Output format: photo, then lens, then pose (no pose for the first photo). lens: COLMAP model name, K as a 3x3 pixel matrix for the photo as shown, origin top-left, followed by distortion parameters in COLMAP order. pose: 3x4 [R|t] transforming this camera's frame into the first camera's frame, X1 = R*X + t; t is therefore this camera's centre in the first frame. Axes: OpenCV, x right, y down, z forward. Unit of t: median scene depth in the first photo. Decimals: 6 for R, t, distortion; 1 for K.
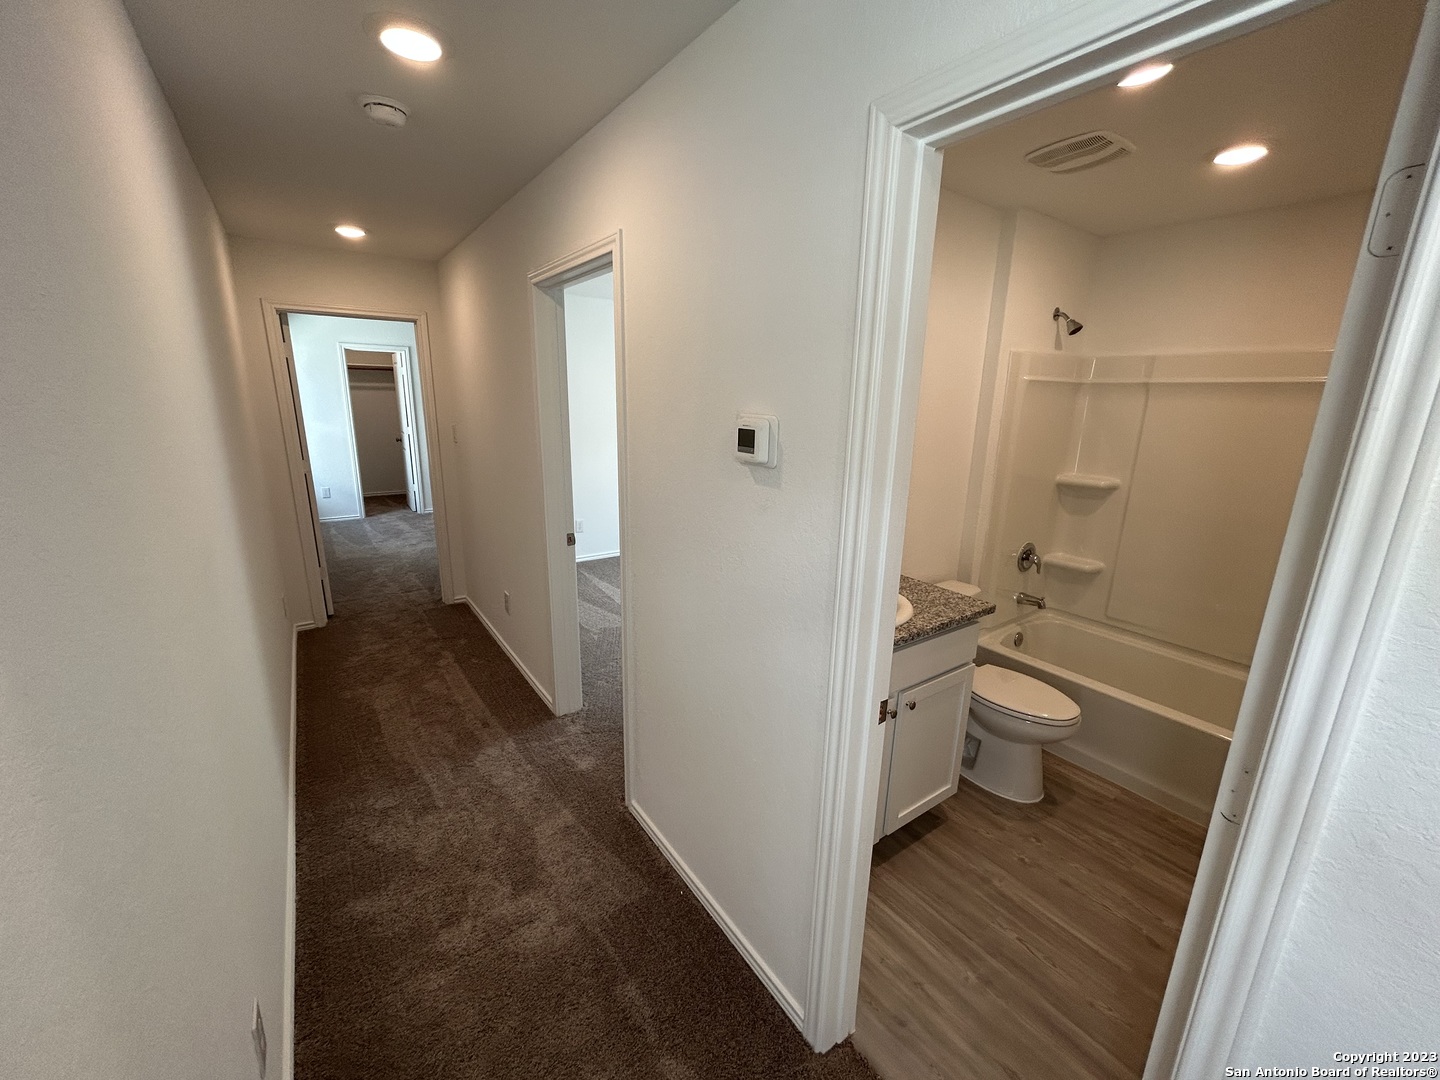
lens RADIAL K [[579.6, 0, 724.6], [0, 579.6, 535.8], [0, 0, 1]] dist [-0.003438, -0.000179]
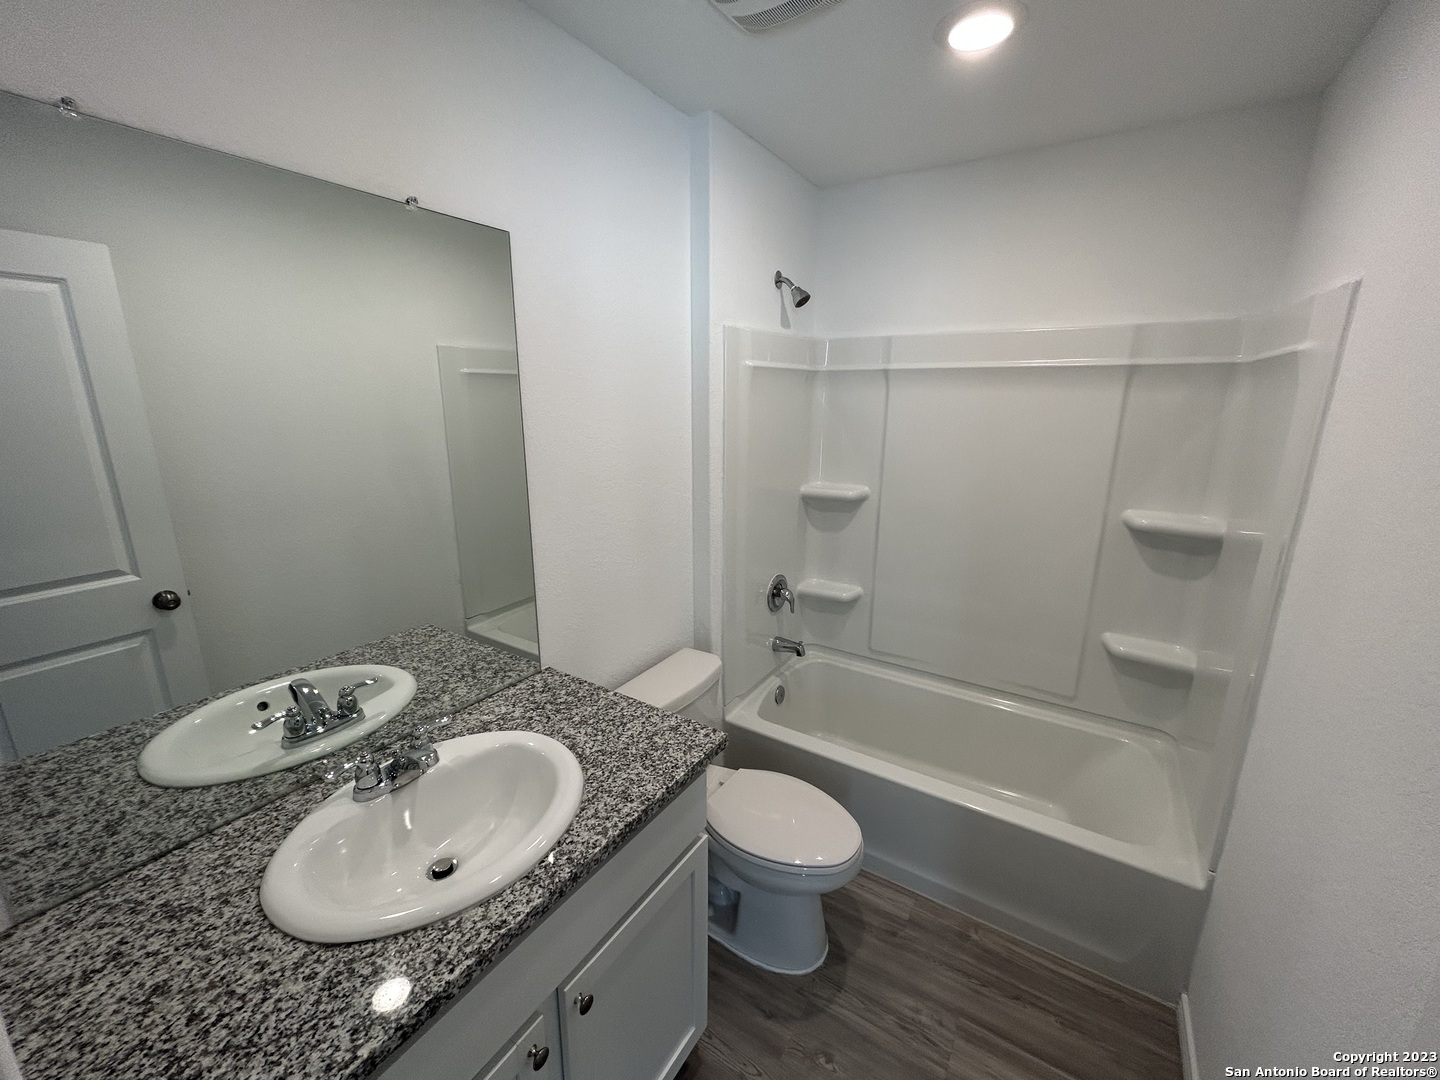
lens RADIAL K [[579.3, 0, 718.4], [0, 579.3, 536.5], [0, 0, 1]] dist [-0.001275, 0.000574]
pose [[0.930675, -0.106490, 0.350005, 0.197744], [0.104524, 0.994219, 0.024561, -0.074443], [-0.350597, 0.013726, 0.936426, 0.318948]]
